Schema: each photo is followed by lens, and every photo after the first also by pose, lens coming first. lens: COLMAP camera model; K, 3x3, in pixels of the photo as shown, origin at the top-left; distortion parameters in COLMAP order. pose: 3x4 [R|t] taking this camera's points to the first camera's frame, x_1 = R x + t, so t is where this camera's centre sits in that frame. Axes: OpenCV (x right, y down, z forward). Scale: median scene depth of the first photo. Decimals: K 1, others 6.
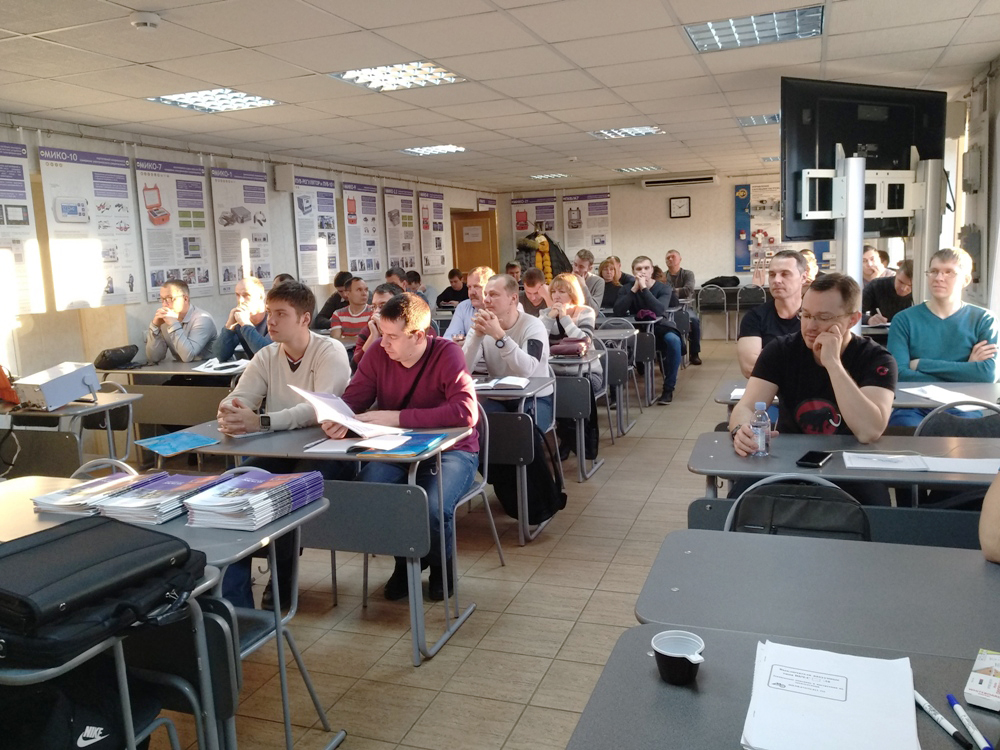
lens RADIAL K [[855.3, 0, 500.0], [0, 855.3, 375.0], [0, 0, 1]] dist [0.005461, -0.102522]
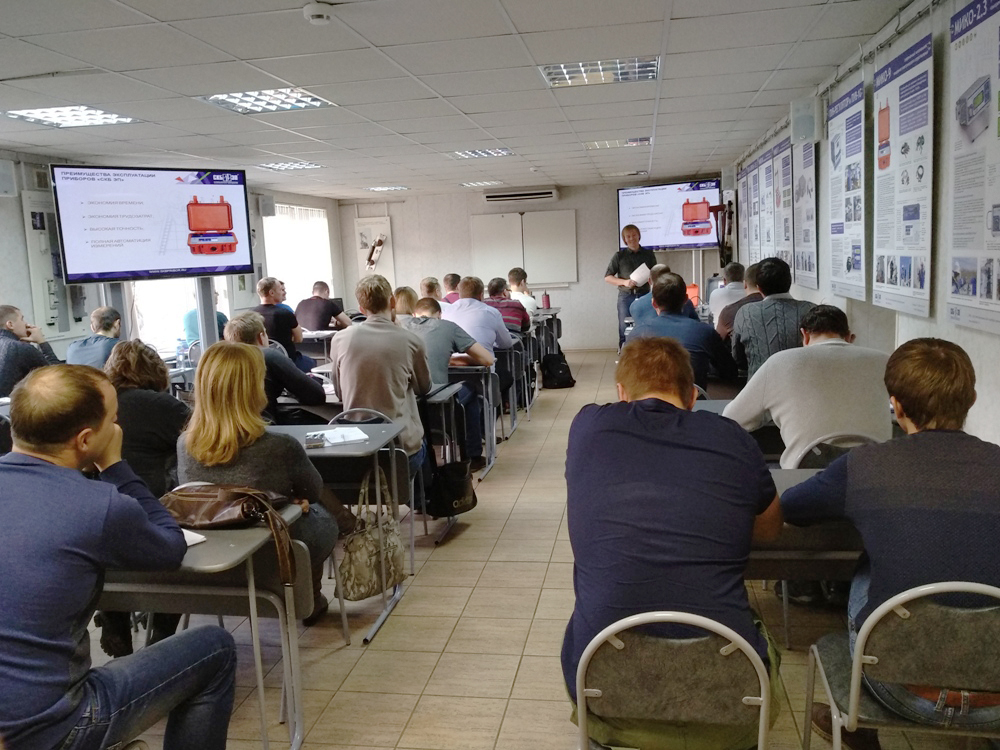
lens RADIAL K [[855.3, 0, 500.0], [0, 855.3, 375.0], [0, 0, 1]] dist [0.005461, -0.102522]
pose [[-0.982534, 0.083379, -0.166357, 0.107530], [0.031812, 0.956098, 0.291314, -0.261495], [0.183343, 0.280934, -0.942052, 1.743941]]
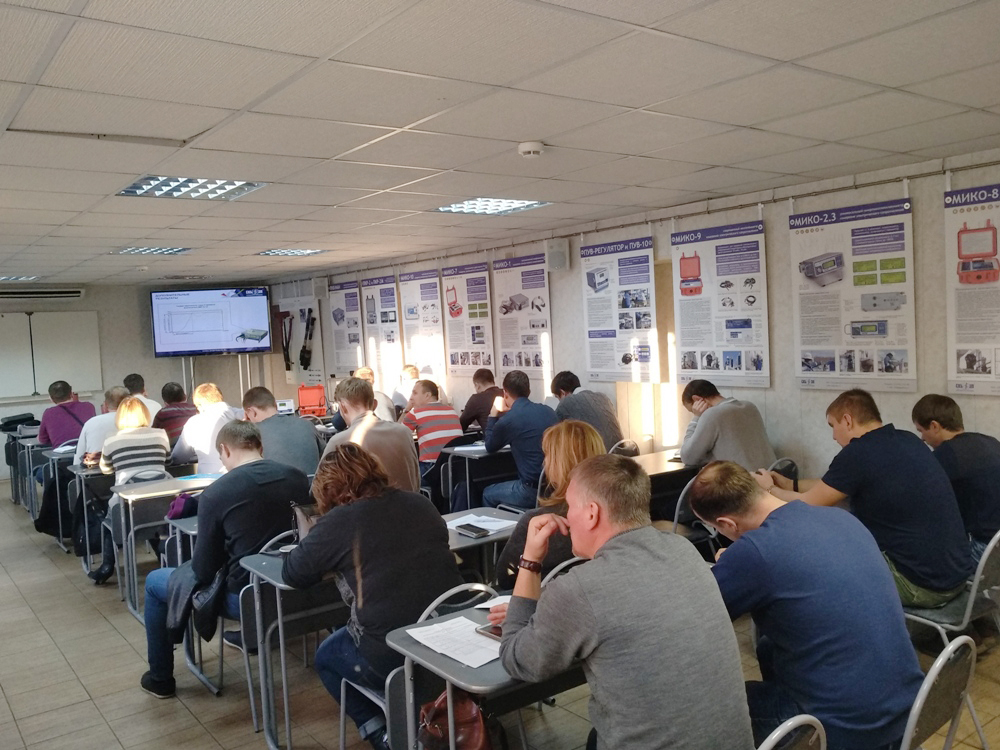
lens RADIAL K [[855.3, 0, 500.0], [0, 855.3, 375.0], [0, 0, 1]] dist [0.005461, -0.102522]
pose [[-0.558115, 0.080128, -0.825885, 0.551447], [-0.080956, 0.985320, 0.150305, -0.256029], [0.825805, 0.150748, -0.543435, 1.565162]]
